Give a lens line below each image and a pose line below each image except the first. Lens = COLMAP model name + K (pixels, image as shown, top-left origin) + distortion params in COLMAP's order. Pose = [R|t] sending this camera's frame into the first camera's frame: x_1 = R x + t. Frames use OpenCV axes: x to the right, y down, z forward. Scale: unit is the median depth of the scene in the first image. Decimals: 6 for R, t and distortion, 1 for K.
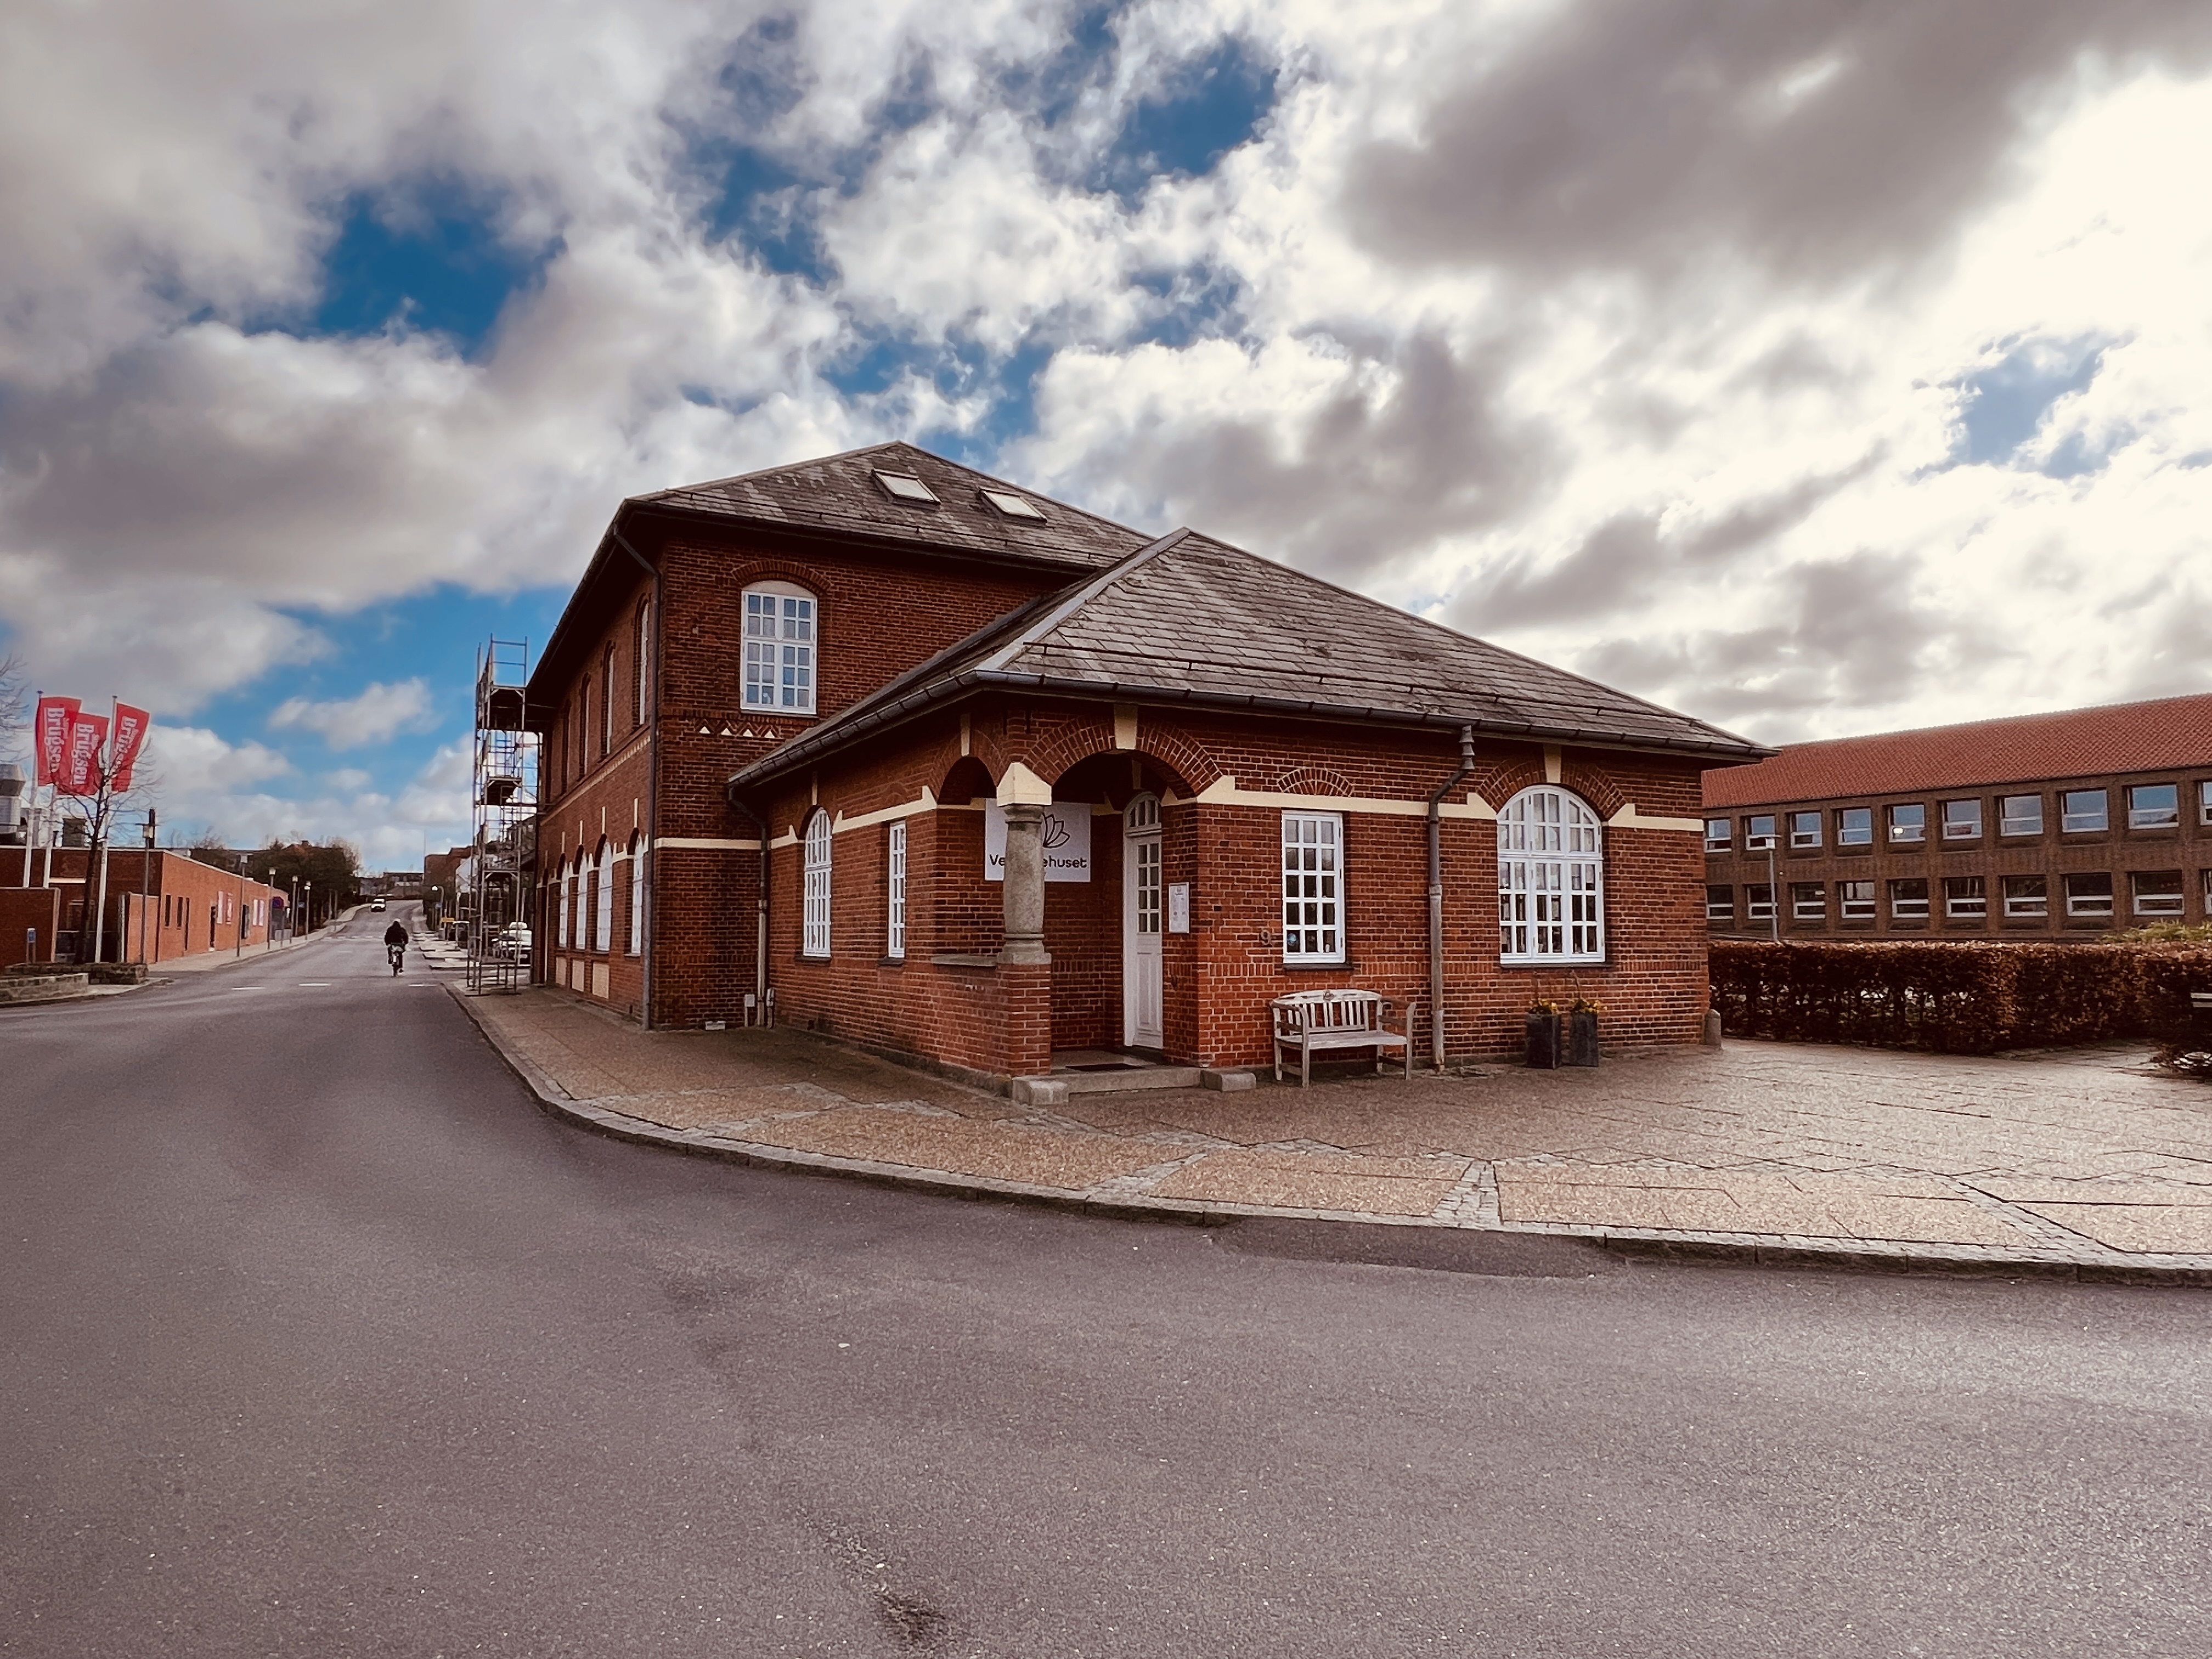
lens RADIAL K [[1344.5, 0, 1048.4], [0, 1344.5, 820.4], [0, 0, 1]] dist [0.002005, -0.004175]
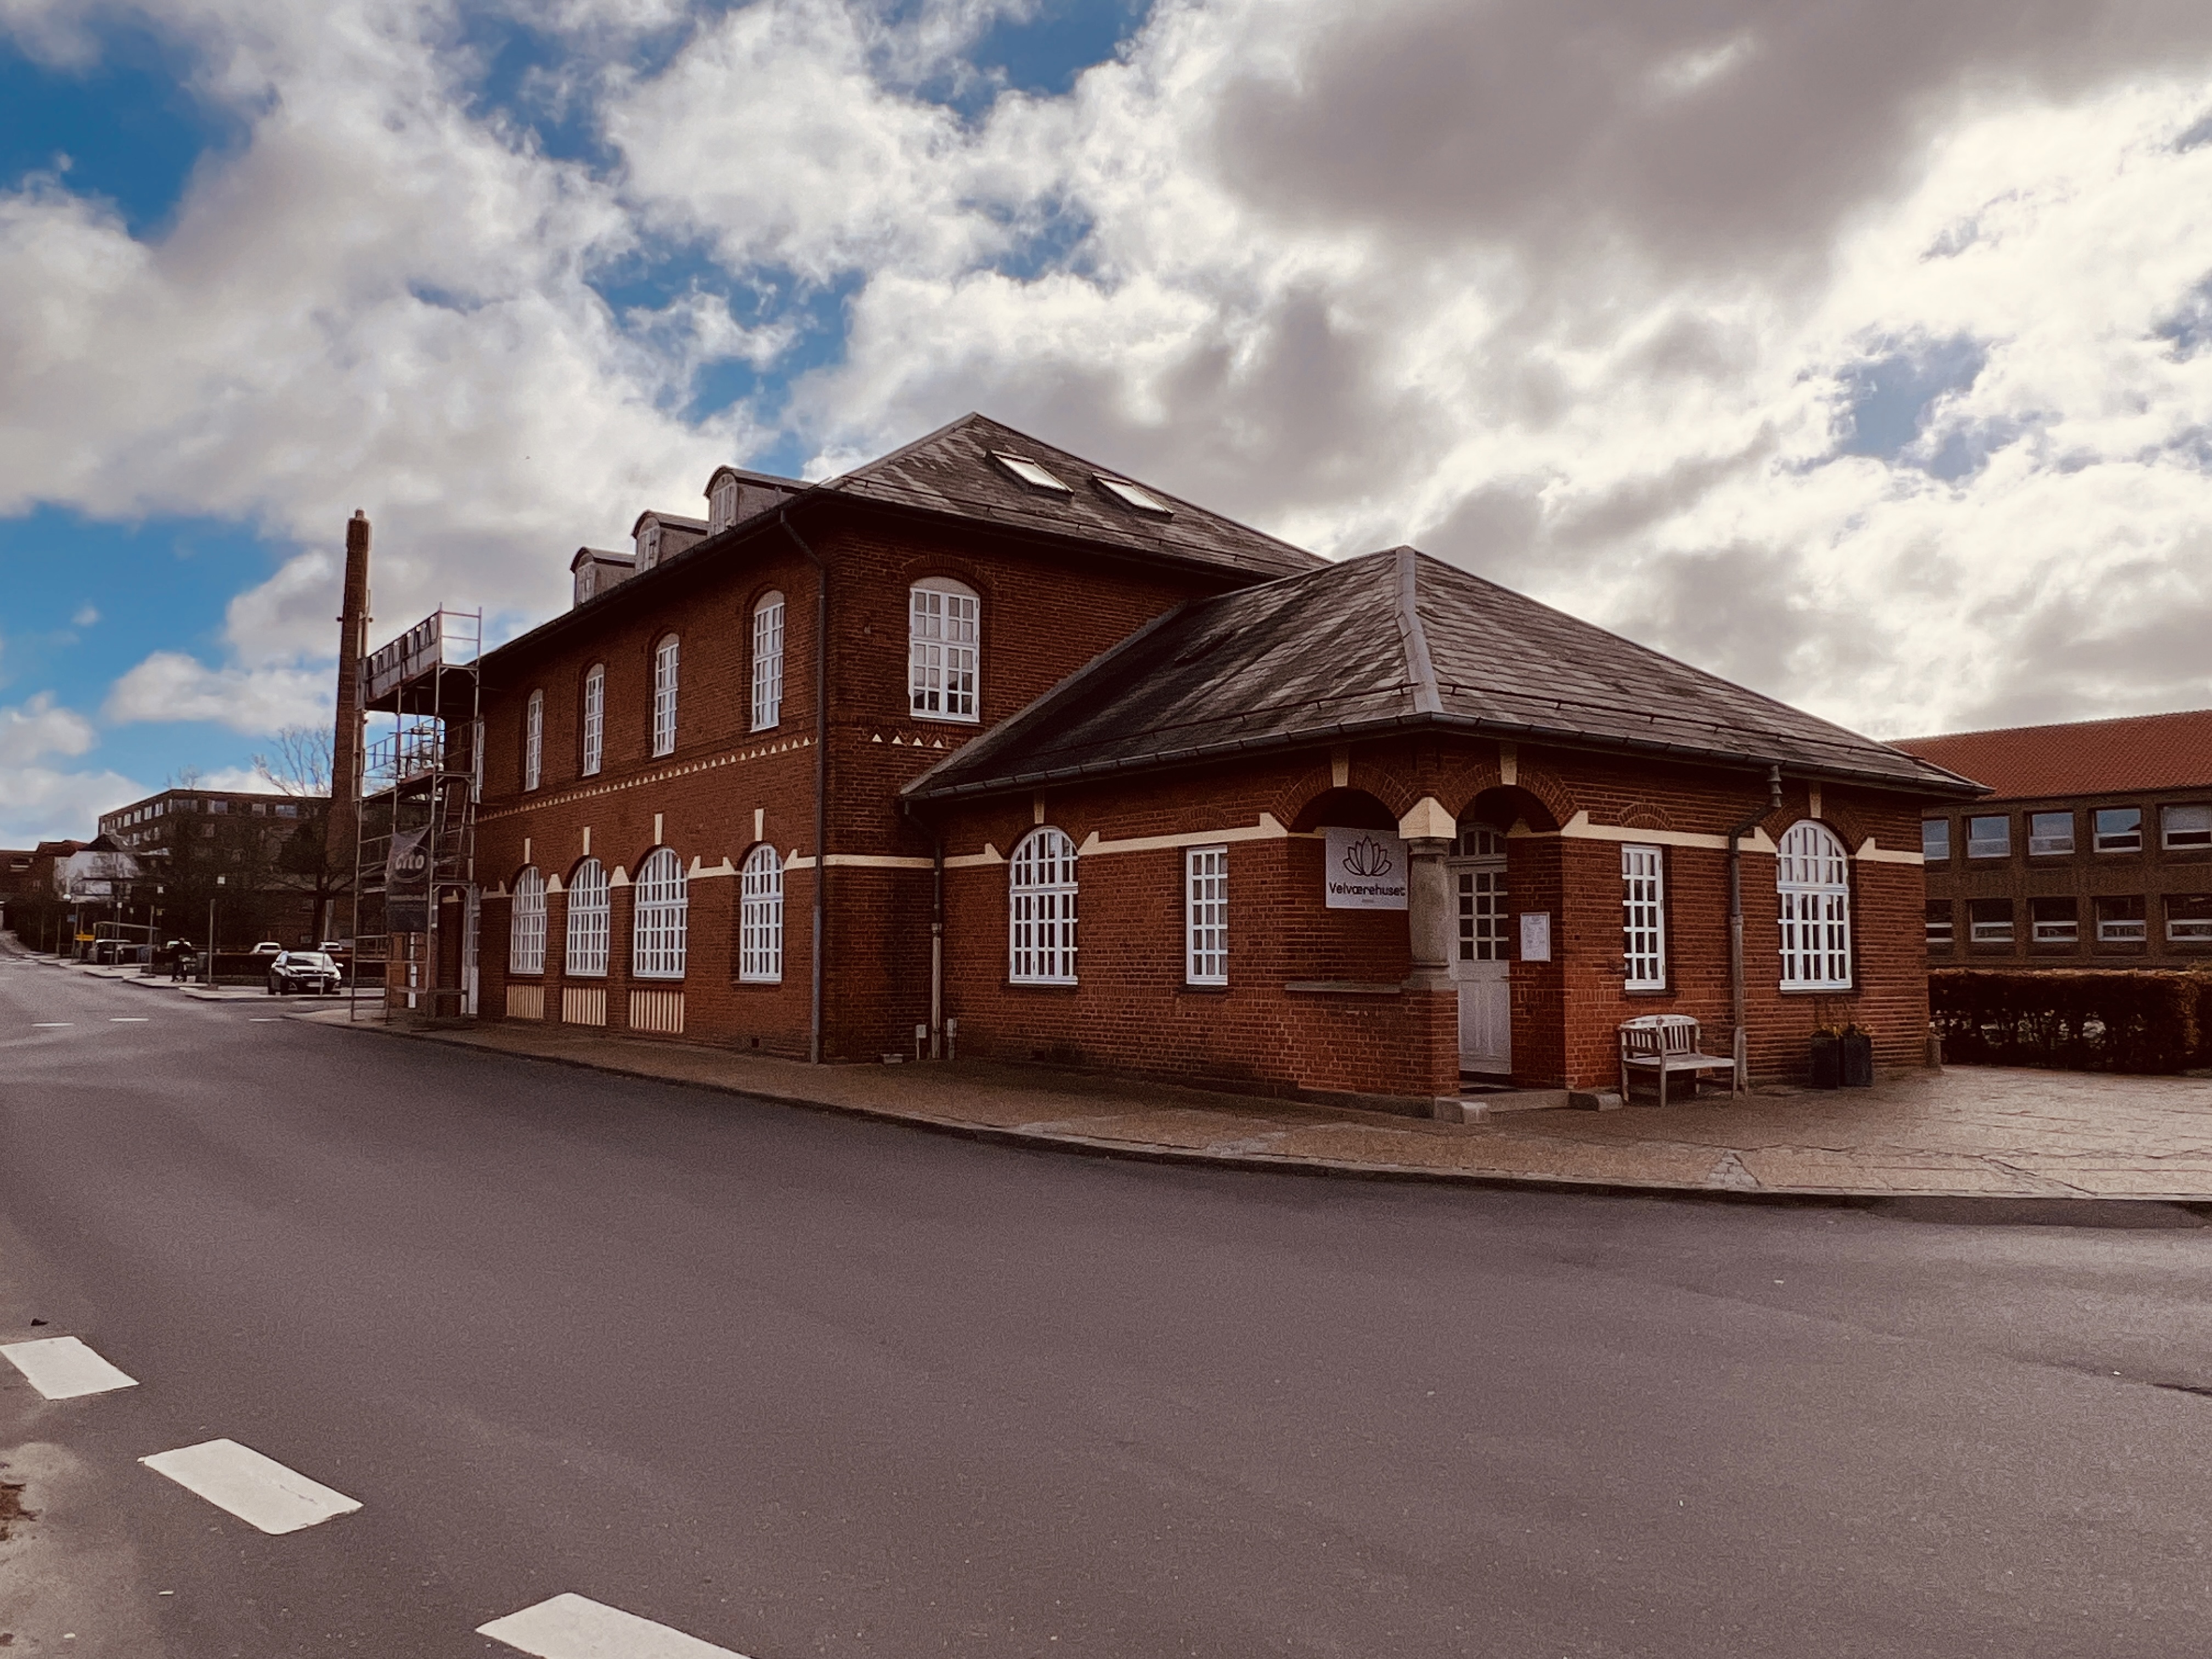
lens RADIAL K [[1566.5, 0, 1064.2], [0, 1566.5, 779.9], [0, 0, 1]] dist [0.026086, 0.008323]
pose [[0.986692, 0.018268, 0.161569, -0.172558], [-0.014399, 0.999582, -0.025088, -0.007710], [-0.161959, 0.022428, 0.986543, -0.053498]]
